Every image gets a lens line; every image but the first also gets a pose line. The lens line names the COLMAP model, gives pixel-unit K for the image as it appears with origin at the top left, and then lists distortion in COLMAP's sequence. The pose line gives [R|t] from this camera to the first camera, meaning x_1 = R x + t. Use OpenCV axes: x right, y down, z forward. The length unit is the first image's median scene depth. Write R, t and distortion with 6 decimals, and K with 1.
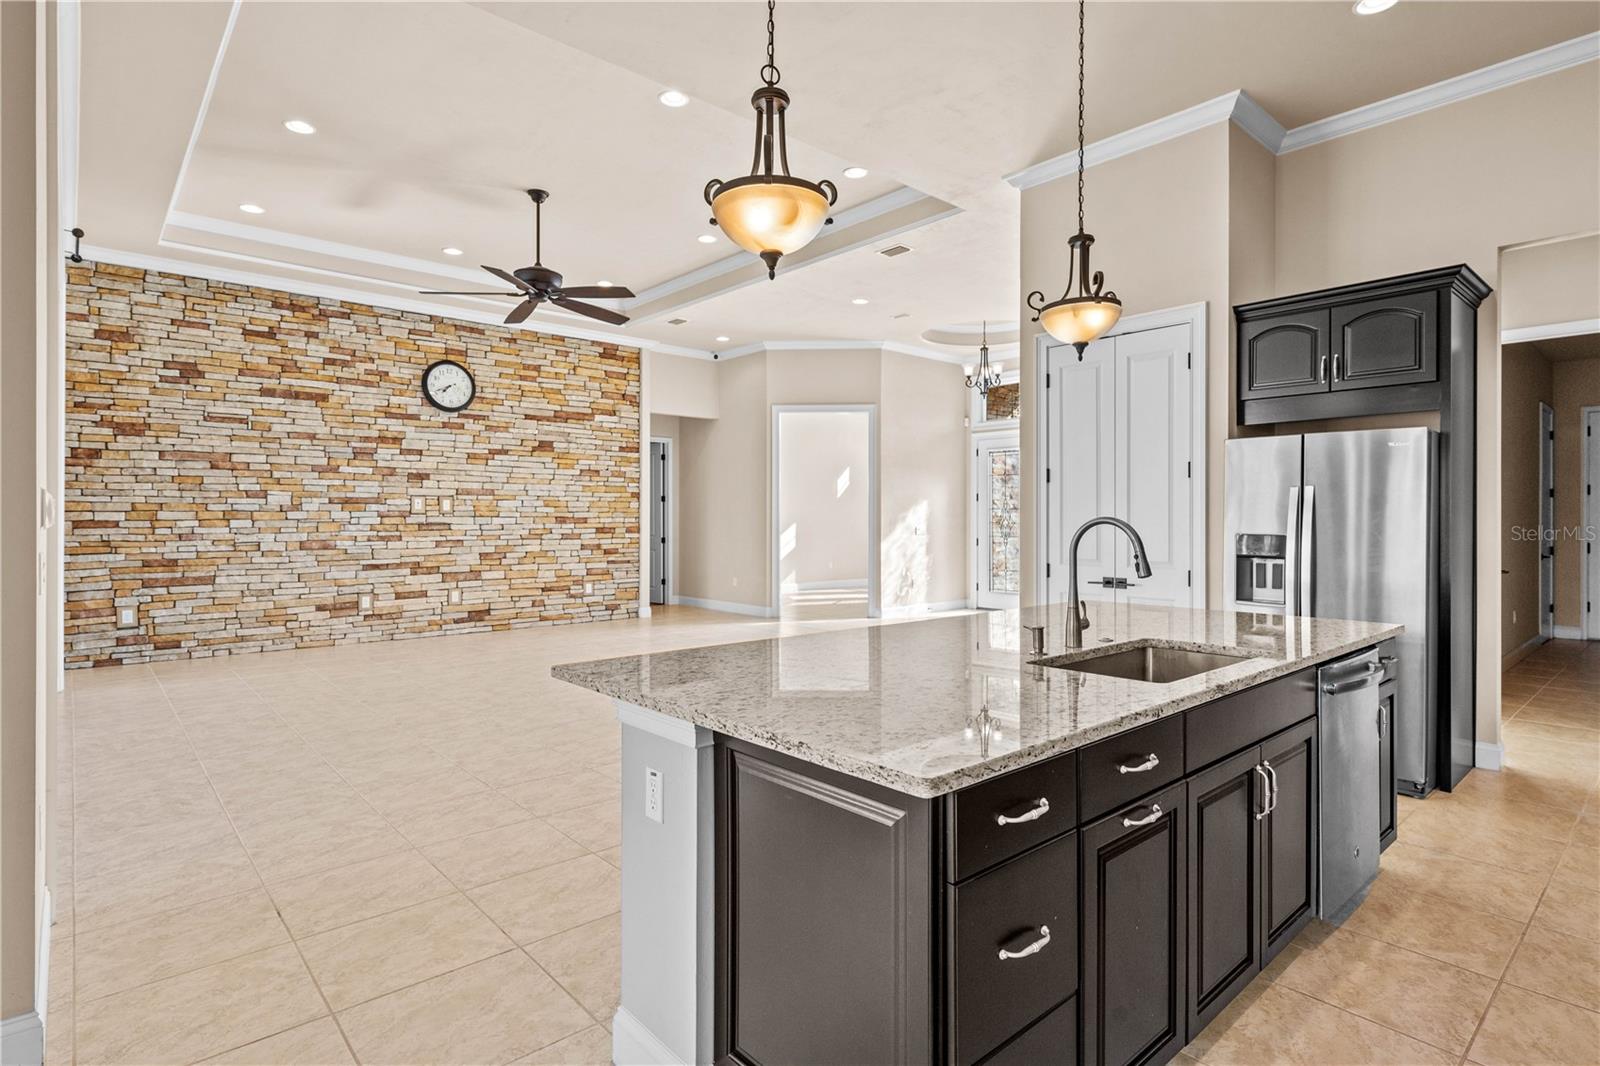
lens RADIAL K [[802.8, 0, 798.8], [0, 802.8, 522.8], [0, 0, 1]] dist [0.002243, -0.002134]
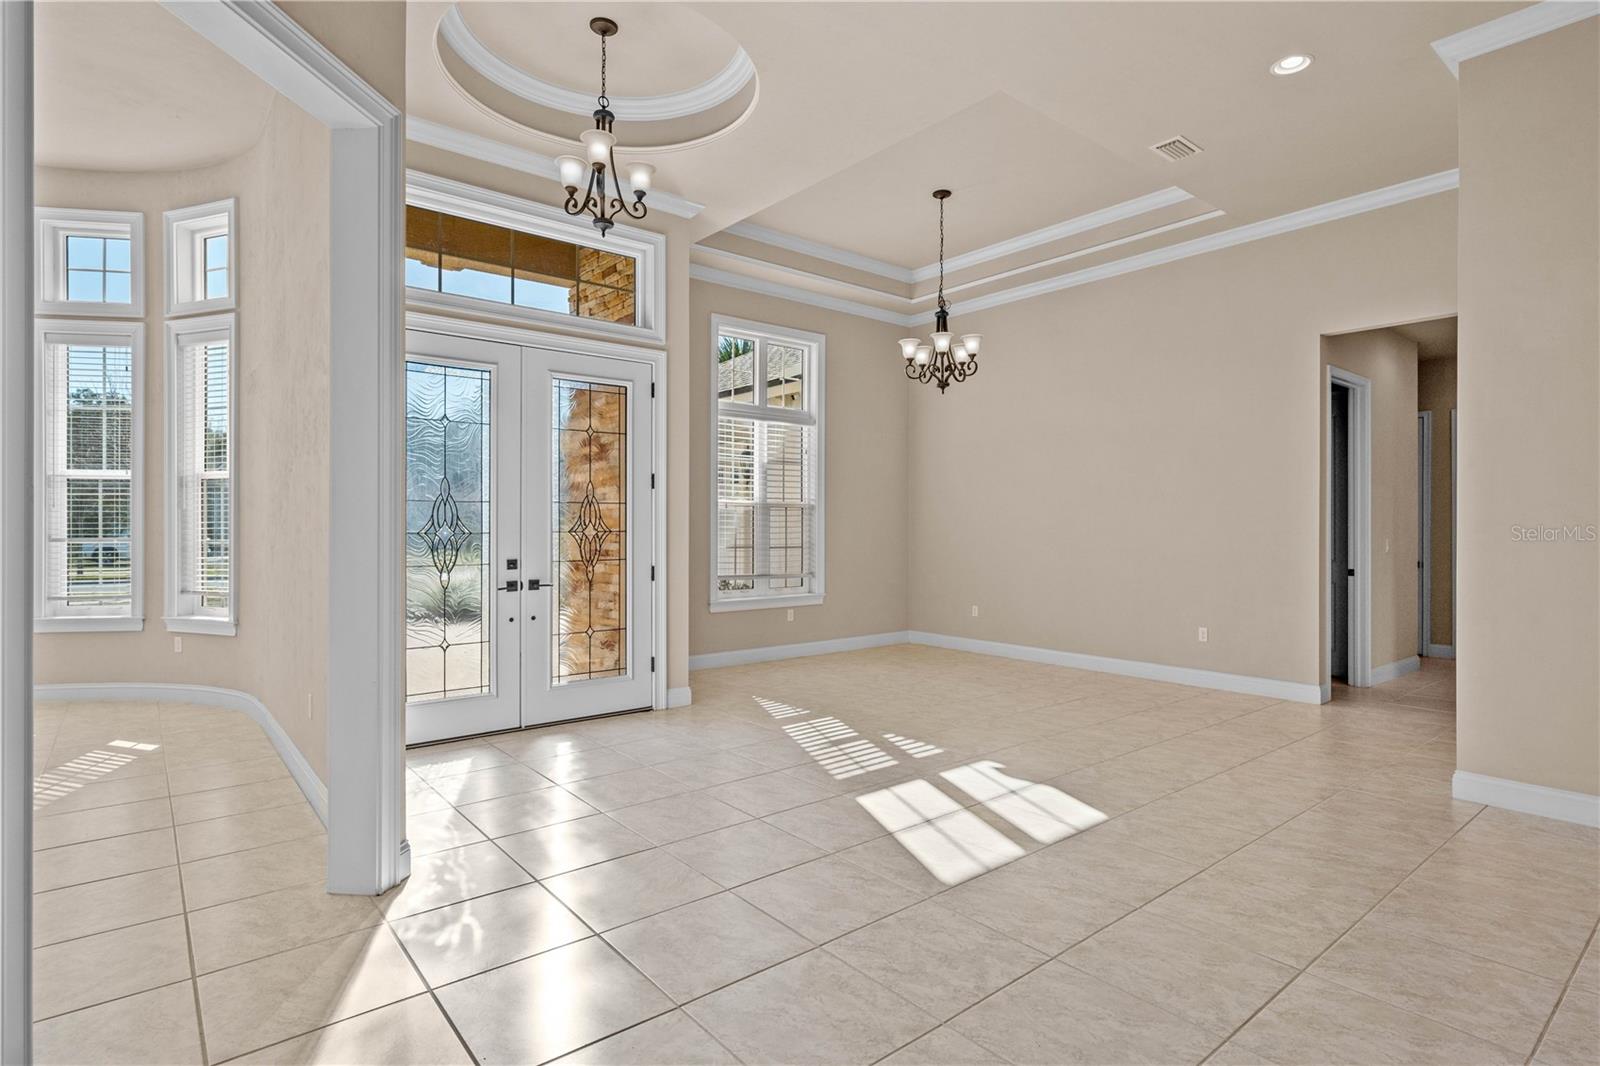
lens RADIAL K [[802.8, 0, 775.9], [0, 802.8, 532.1], [0, 0, 1]] dist [0.002243, -0.002134]
pose [[0.050627, -0.006666, 0.998695, -0.246271], [0.002036, 0.999976, 0.006571, -0.006382], [-0.998716, 0.001701, 0.050639, 1.219780]]
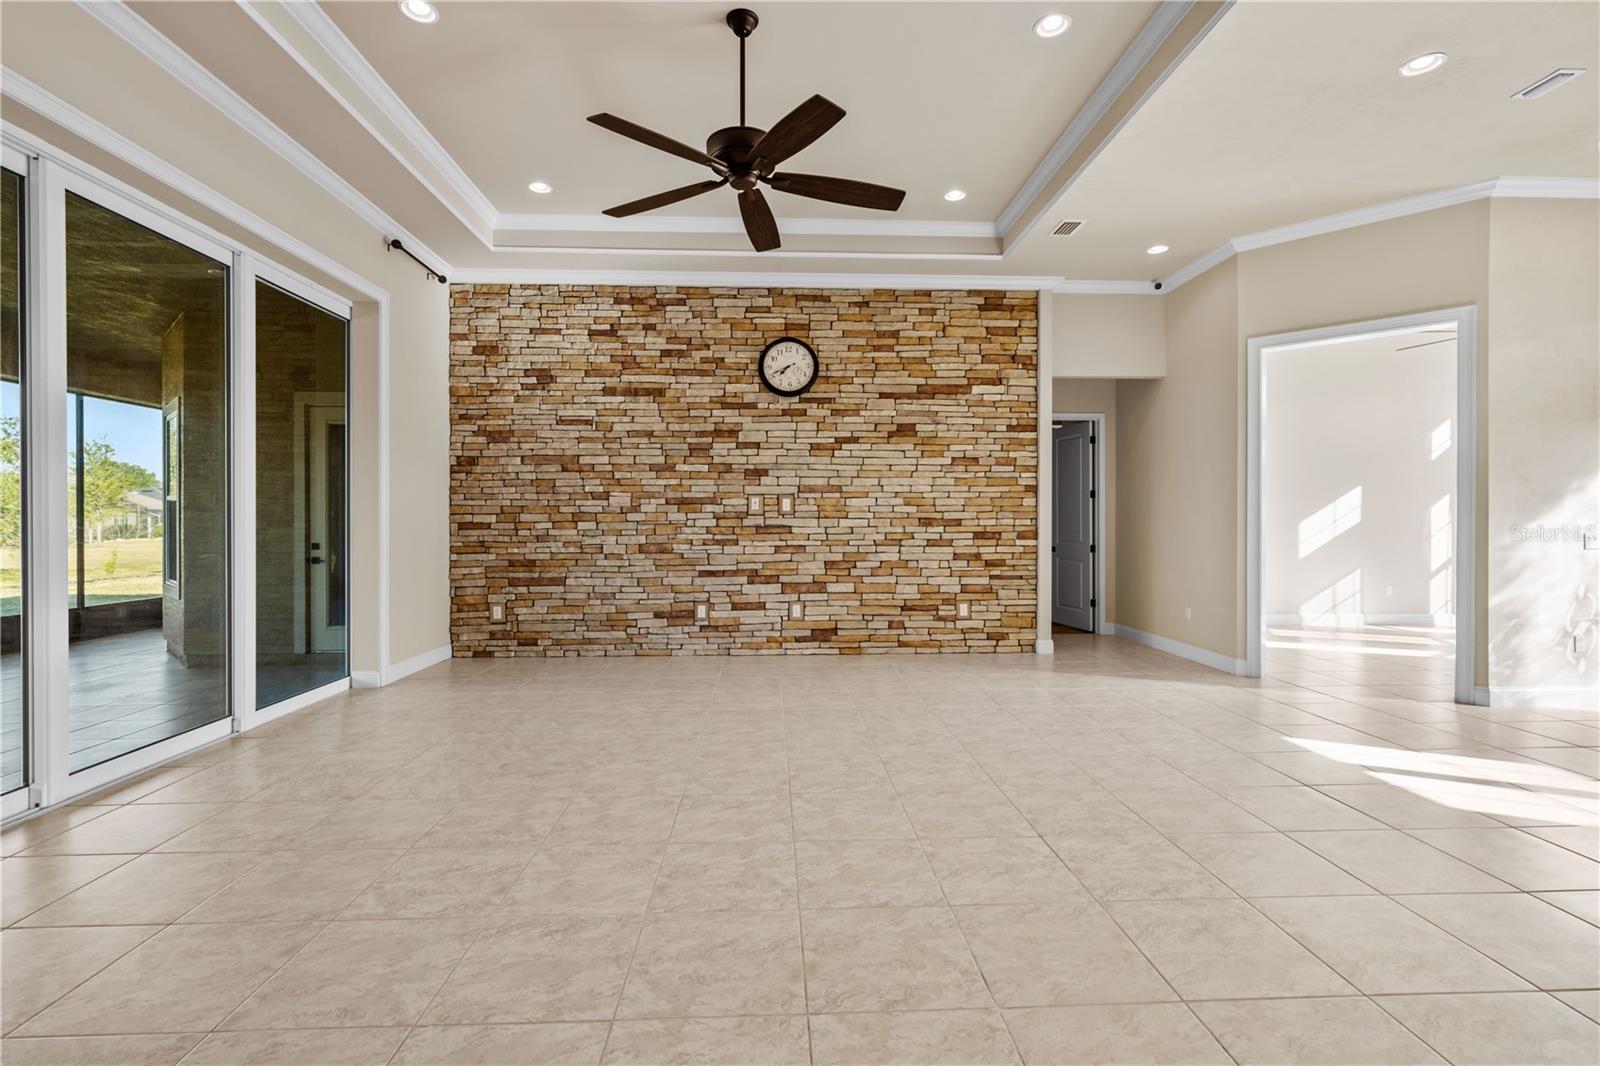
lens RADIAL K [[709.4, 0, 799.8], [0, 709.4, 522.3], [0, 0, 1]] dist [0.003957, -0.000309]
pose [[0.774818, 0.001009, -0.632183, 0.067550], [-0.002030, 0.999998, -0.000892, -0.003005], [0.632181, 0.001974, 0.774819, 0.500898]]
